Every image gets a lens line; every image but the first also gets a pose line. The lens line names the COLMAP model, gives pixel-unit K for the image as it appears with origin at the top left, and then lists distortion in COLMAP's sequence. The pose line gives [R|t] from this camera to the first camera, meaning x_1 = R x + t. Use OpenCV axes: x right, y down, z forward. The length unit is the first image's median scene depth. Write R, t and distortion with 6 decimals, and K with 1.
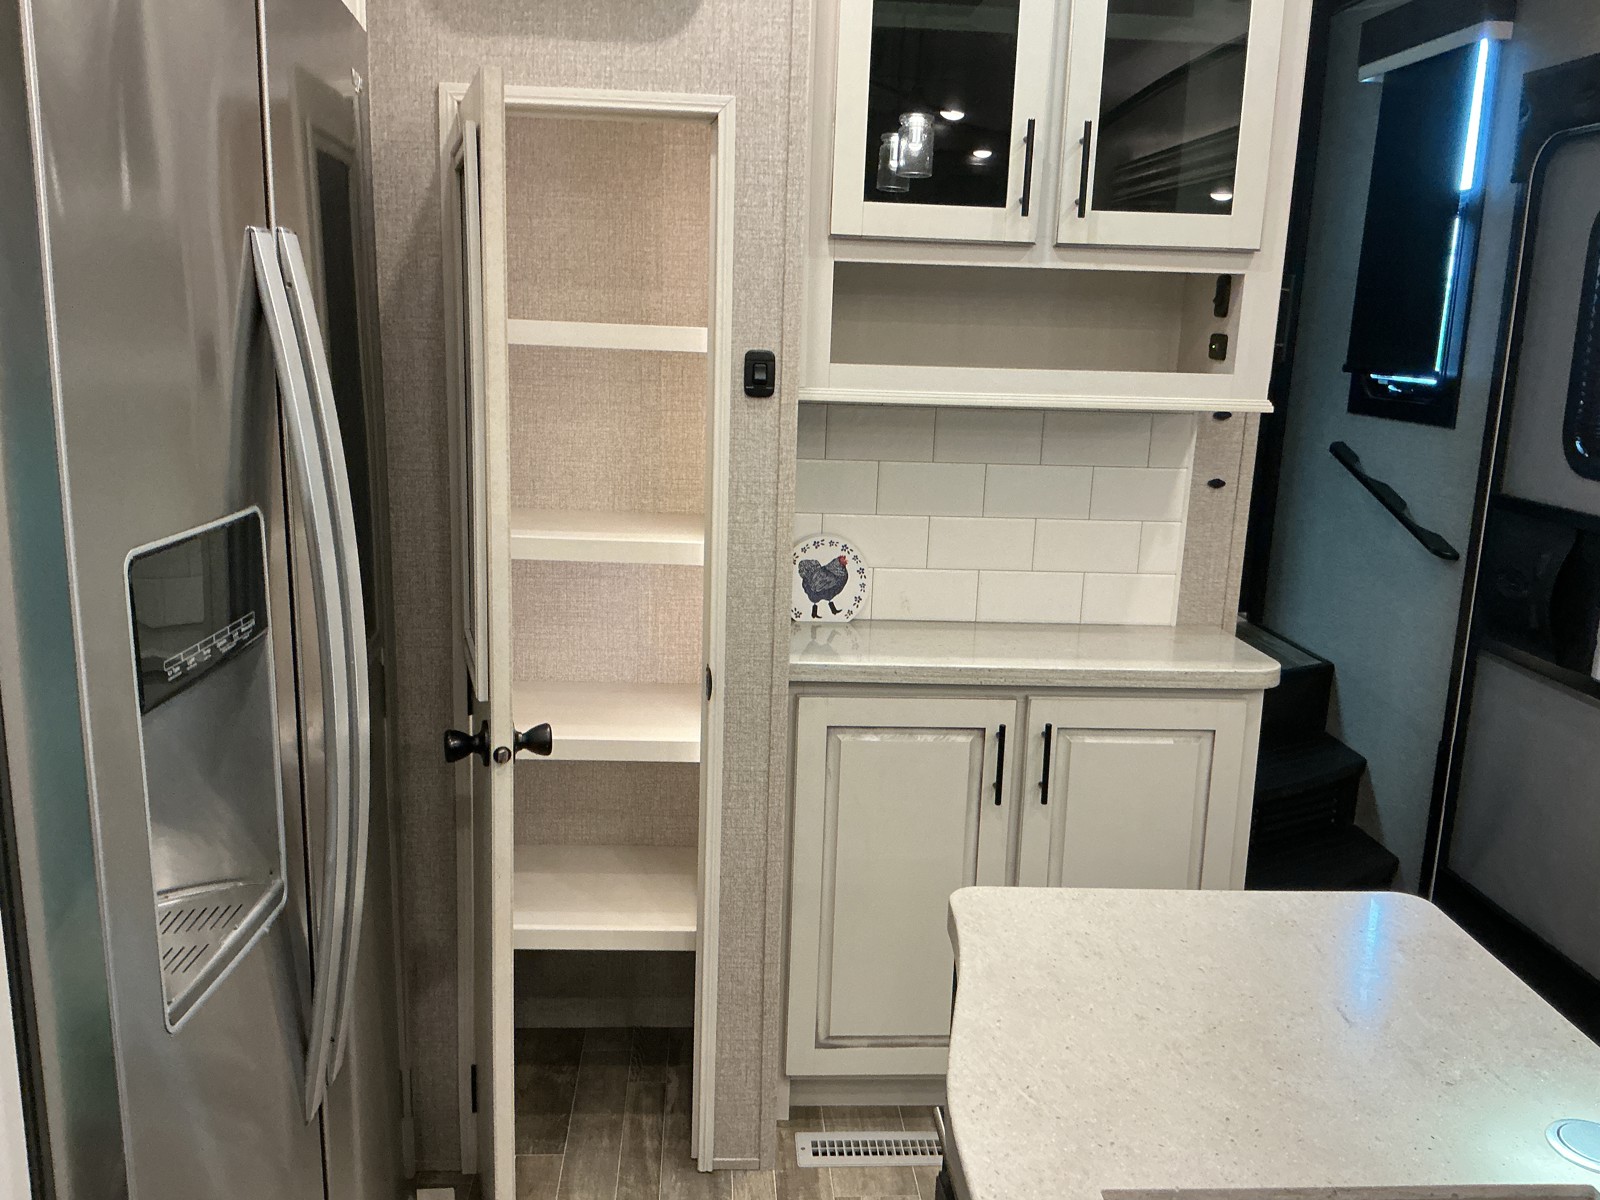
lens RADIAL K [[1340.9, 0, 798.3], [0, 1340.9, 608.5], [0, 0, 1]] dist [0.104243, -0.200096]
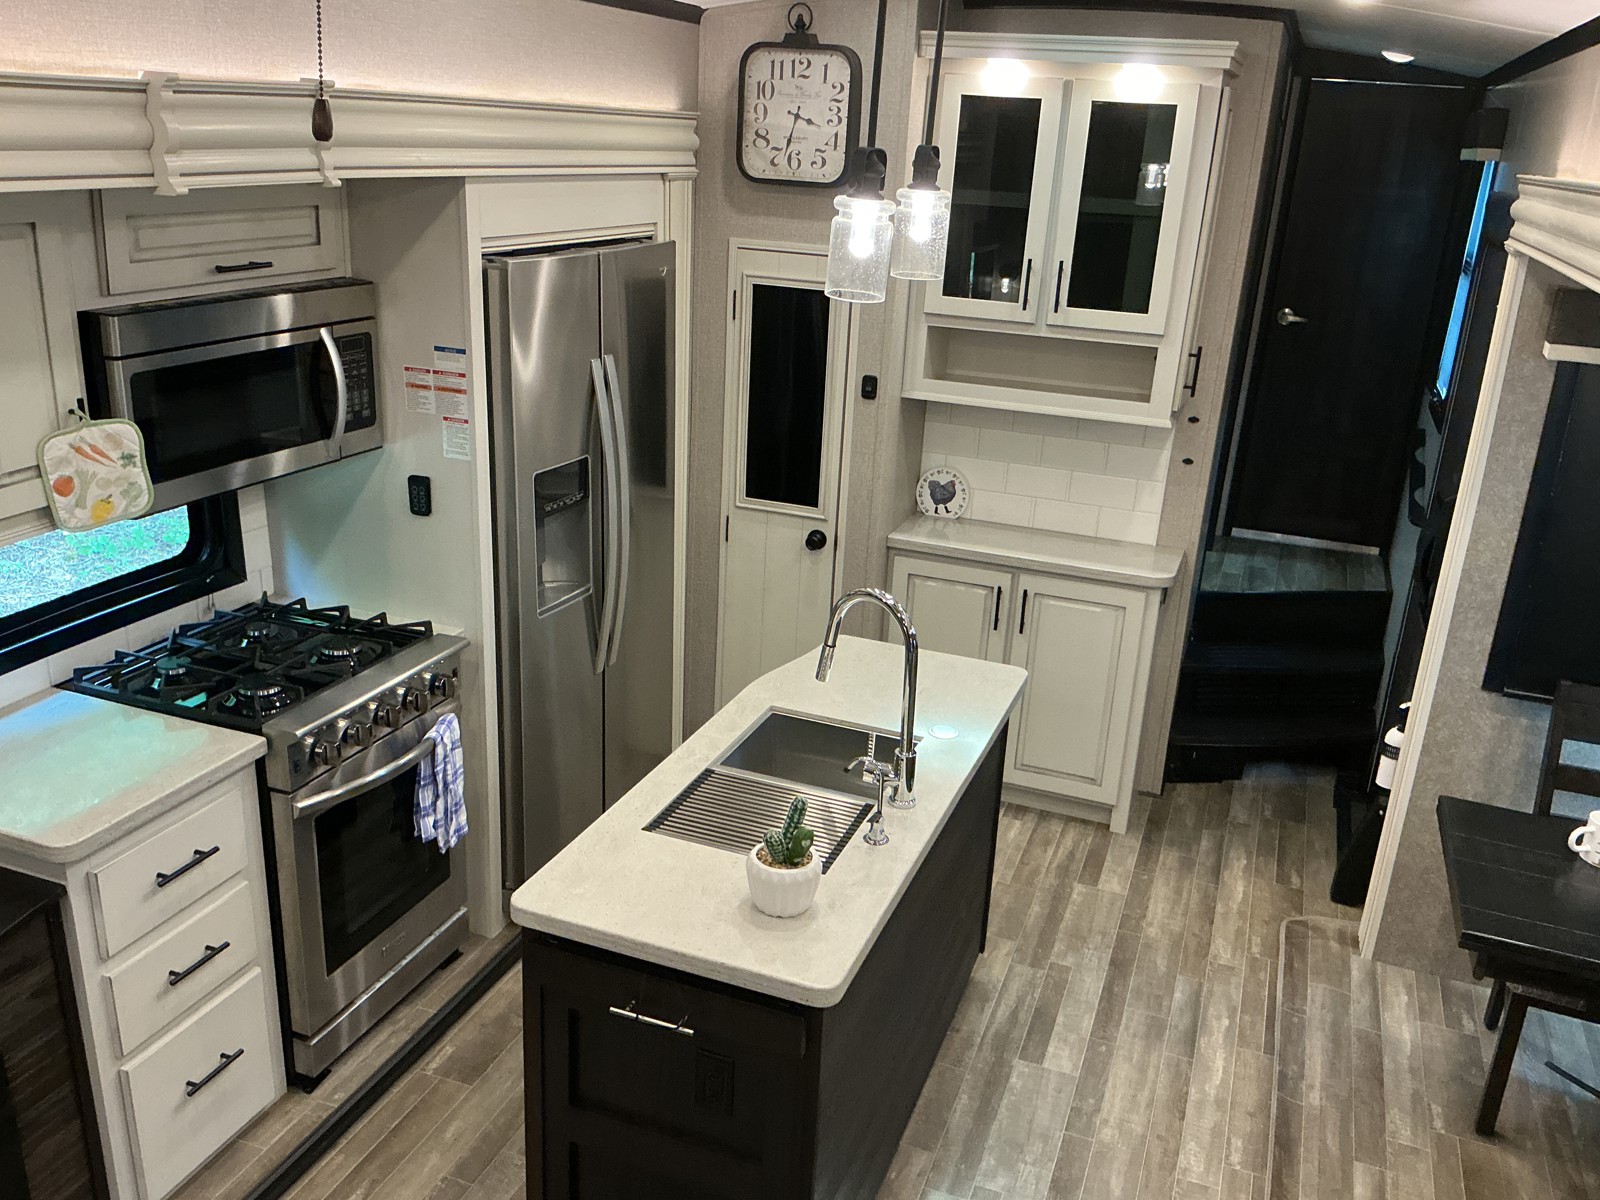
lens RADIAL K [[1340.9, 0, 797.7], [0, 1340.9, 597.8], [0, 0, 1]] dist [0.104243, -0.200096]
pose [[0.913935, 0.148565, -0.377692, 0.583387], [-0.109245, 0.986299, 0.123612, -0.091018], [0.390882, -0.071712, 0.917643, -0.756294]]
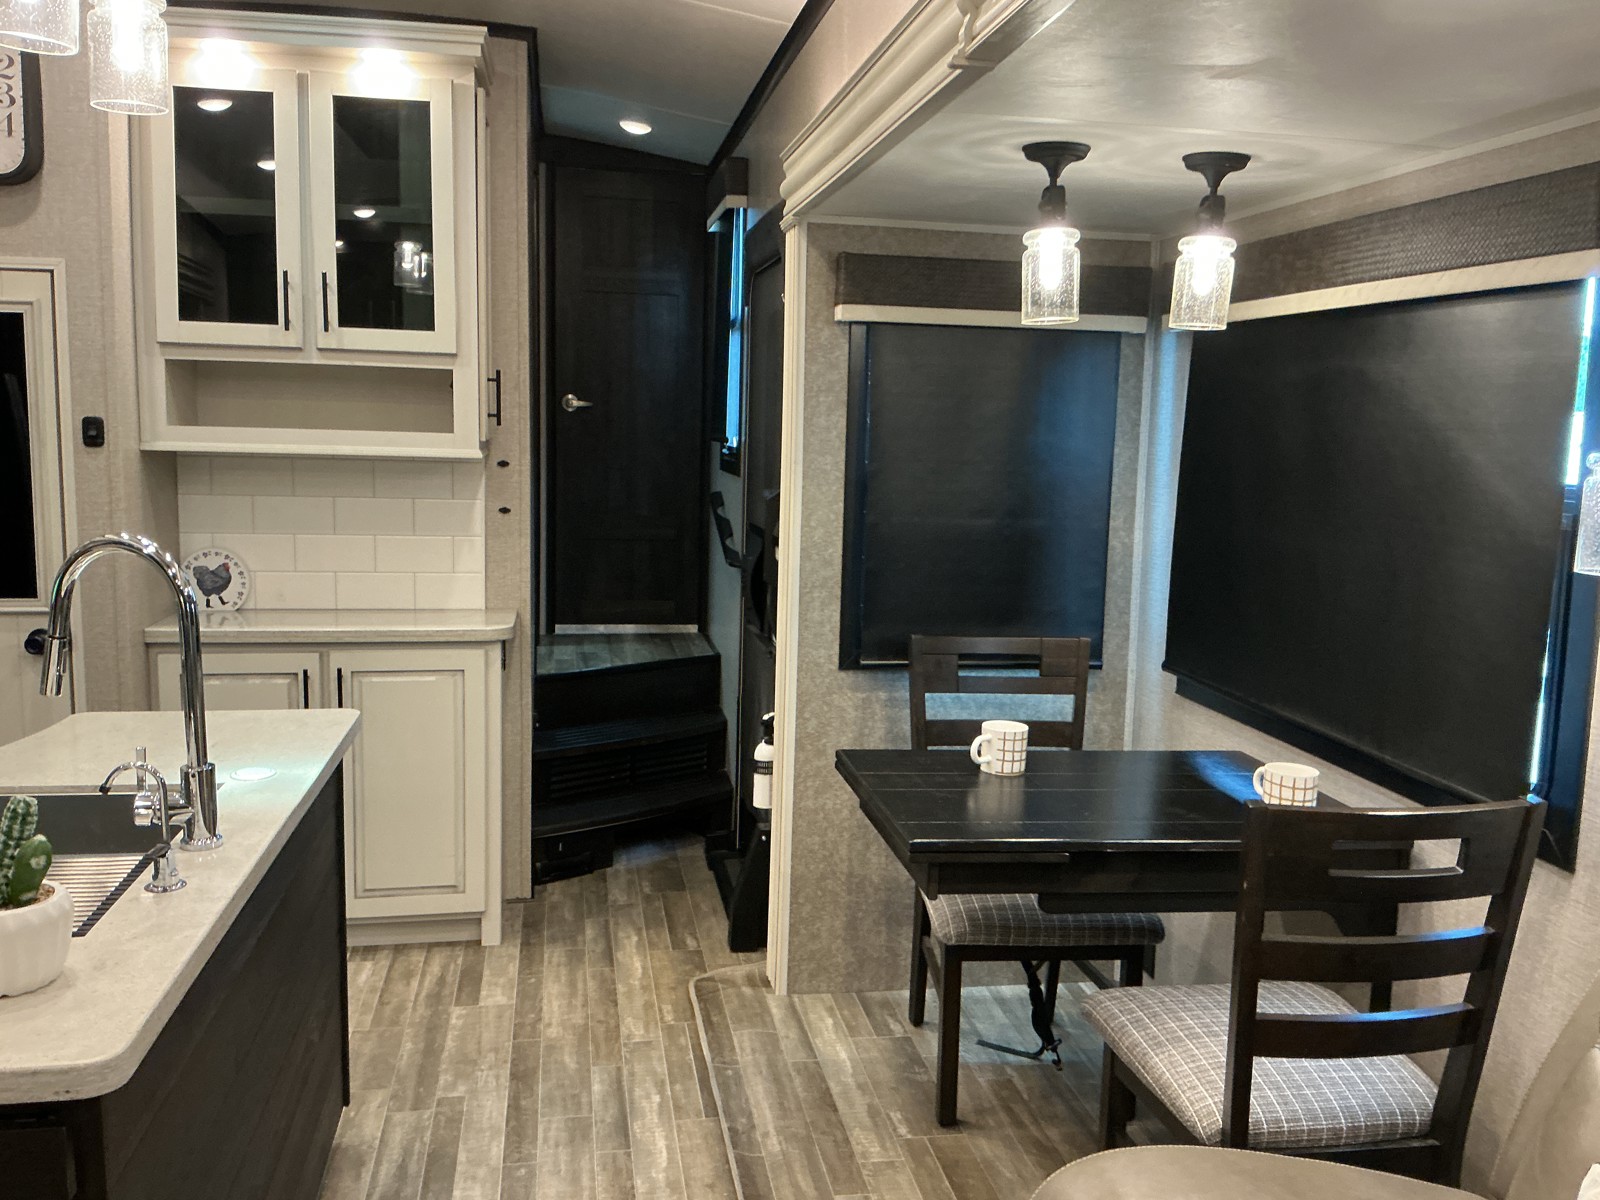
lens RADIAL K [[1340.9, 0, 801.3], [0, 1340.9, 601.0], [0, 0, 1]] dist [0.104243, -0.200096]
pose [[0.993498, -0.023070, 0.111488, 0.523661], [0.030811, 0.997194, -0.068220, 0.129057], [-0.109601, 0.071212, 0.991421, -0.528970]]
